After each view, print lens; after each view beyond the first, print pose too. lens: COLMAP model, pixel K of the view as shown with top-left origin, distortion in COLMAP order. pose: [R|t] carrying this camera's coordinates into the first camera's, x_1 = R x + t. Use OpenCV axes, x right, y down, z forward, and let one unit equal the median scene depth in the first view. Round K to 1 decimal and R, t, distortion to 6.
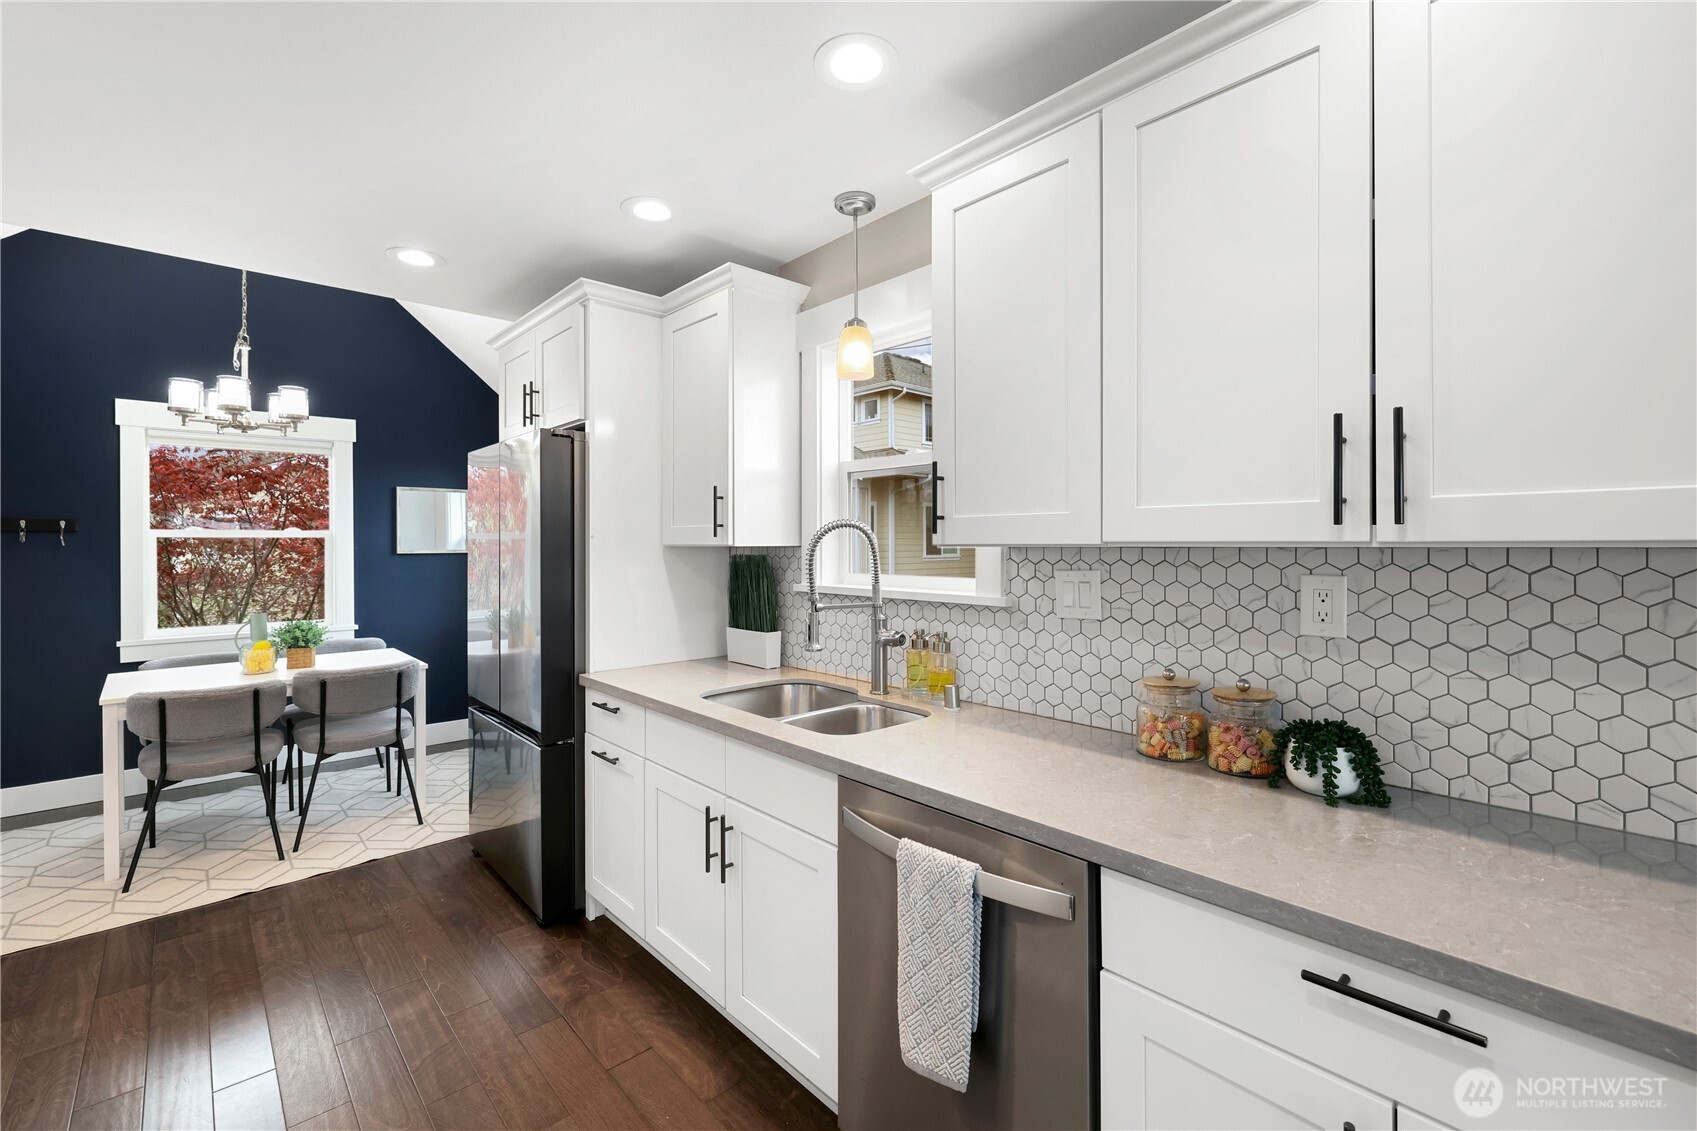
lens RADIAL K [[727.3, 0, 844.3], [0, 727.3, 553.1], [0, 0, 1]] dist [0.001169, -0.000031]
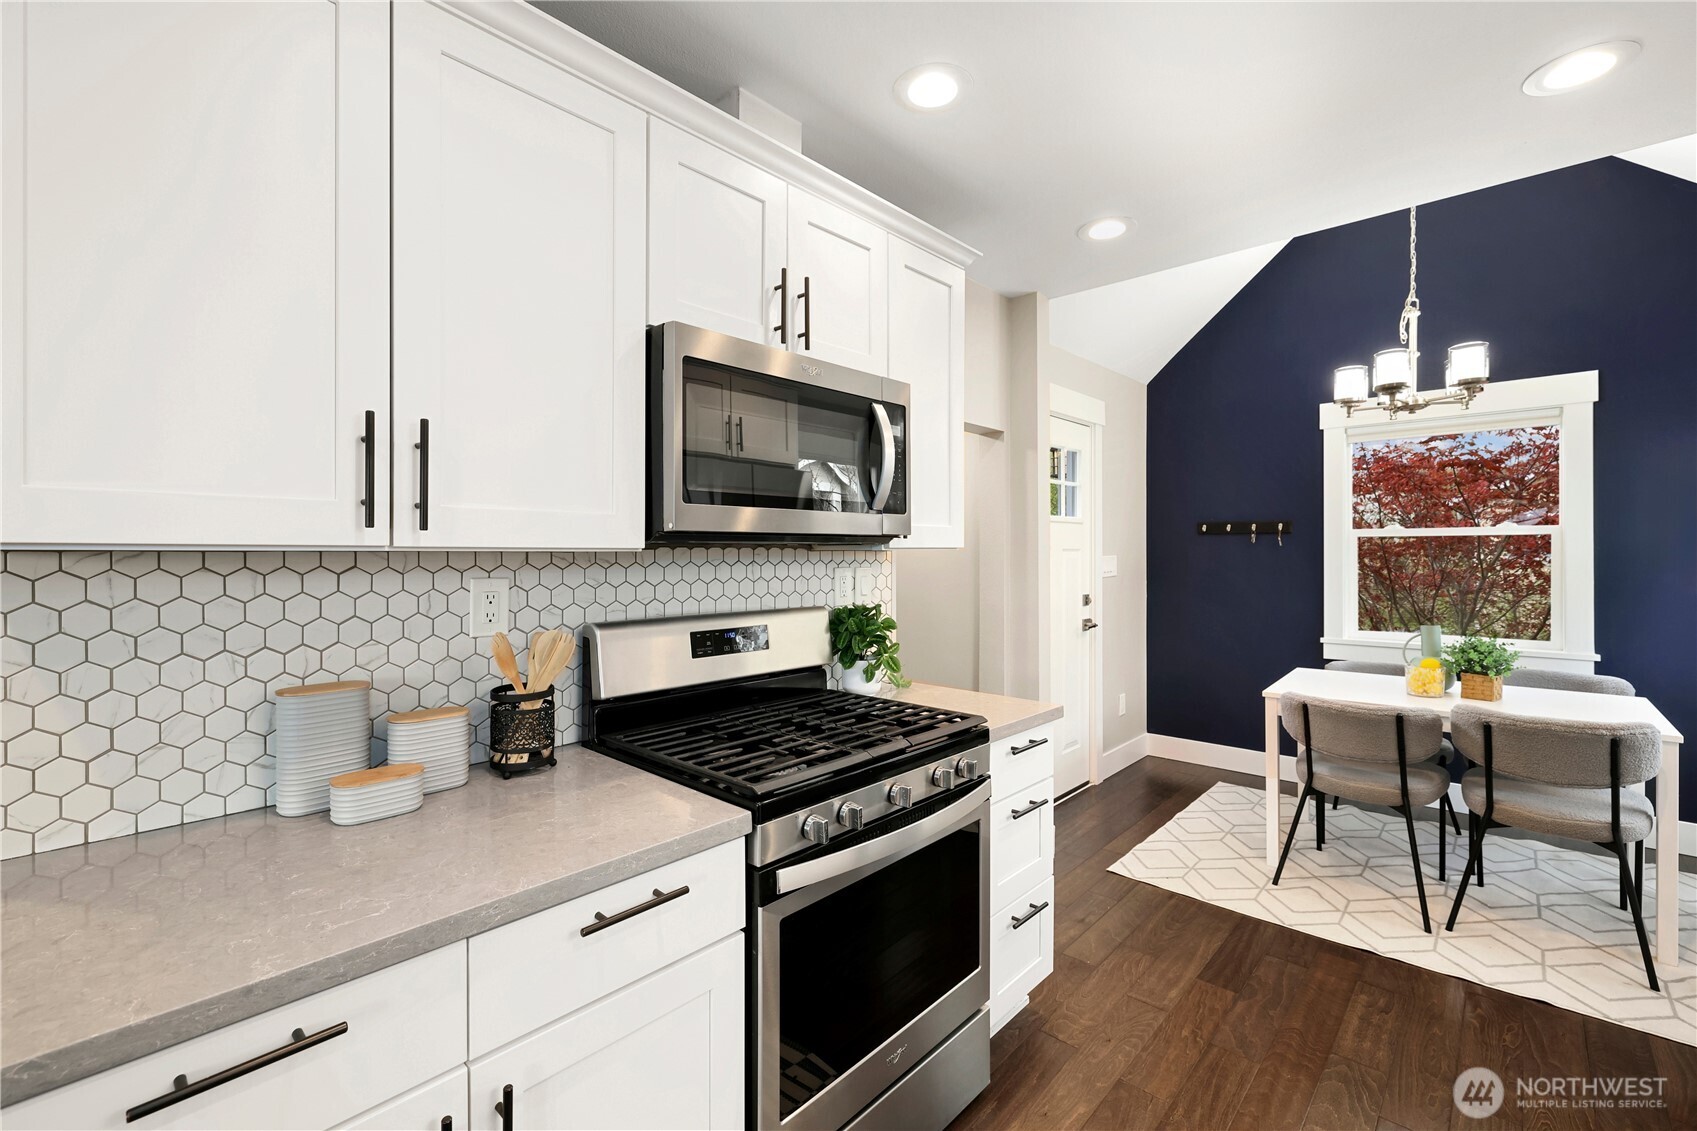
lens RADIAL K [[727.3, 0, 844.3], [0, 727.3, 553.1], [0, 0, 1]] dist [0.001169, -0.000031]
pose [[0.088027, 0.007141, -0.996092, -0.024276], [-0.010092, 0.999929, 0.006276, 0.001169], [0.996067, 0.009500, 0.088093, 0.257785]]
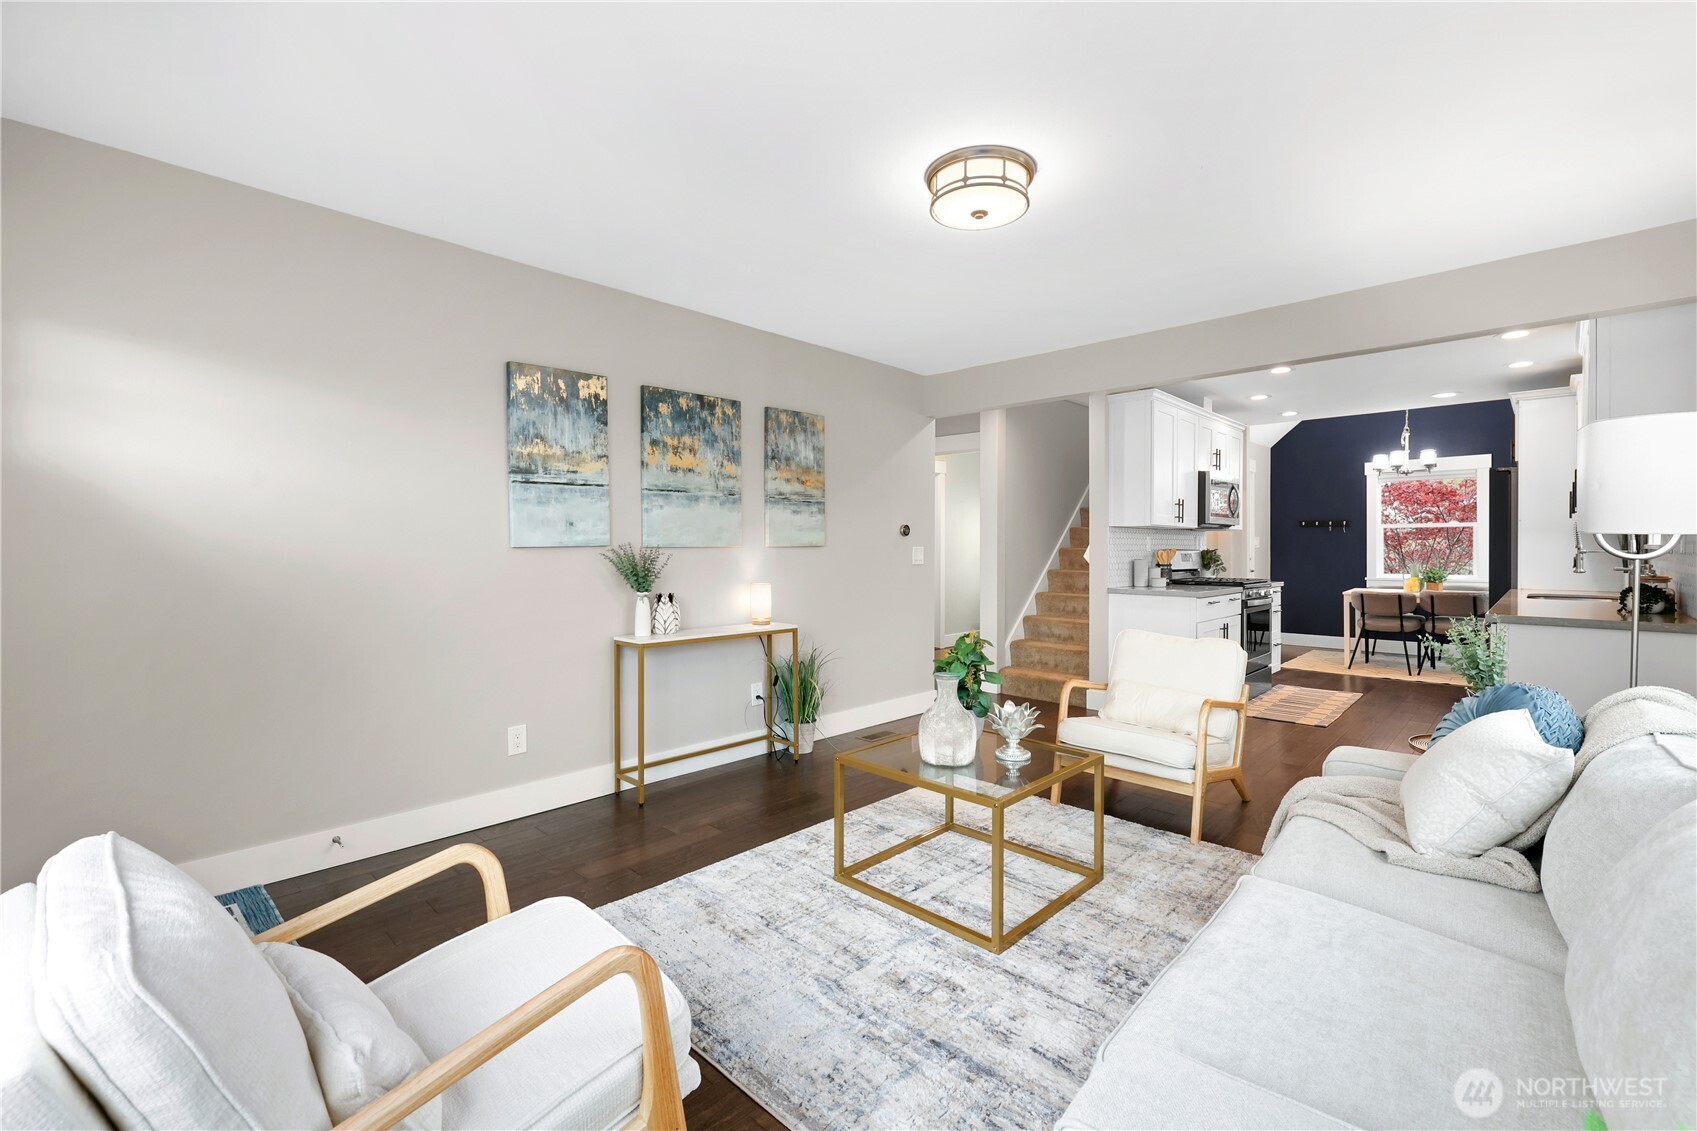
lens RADIAL K [[727.3, 0, 844.3], [0, 727.3, 553.1], [0, 0, 1]] dist [0.001169, -0.000031]
pose [[0.060658, 0.009539, -0.998113, 1.142247], [-0.010089, 0.999909, 0.008943, 0.052915], [0.998108, 0.009528, 0.060749, -0.714163]]
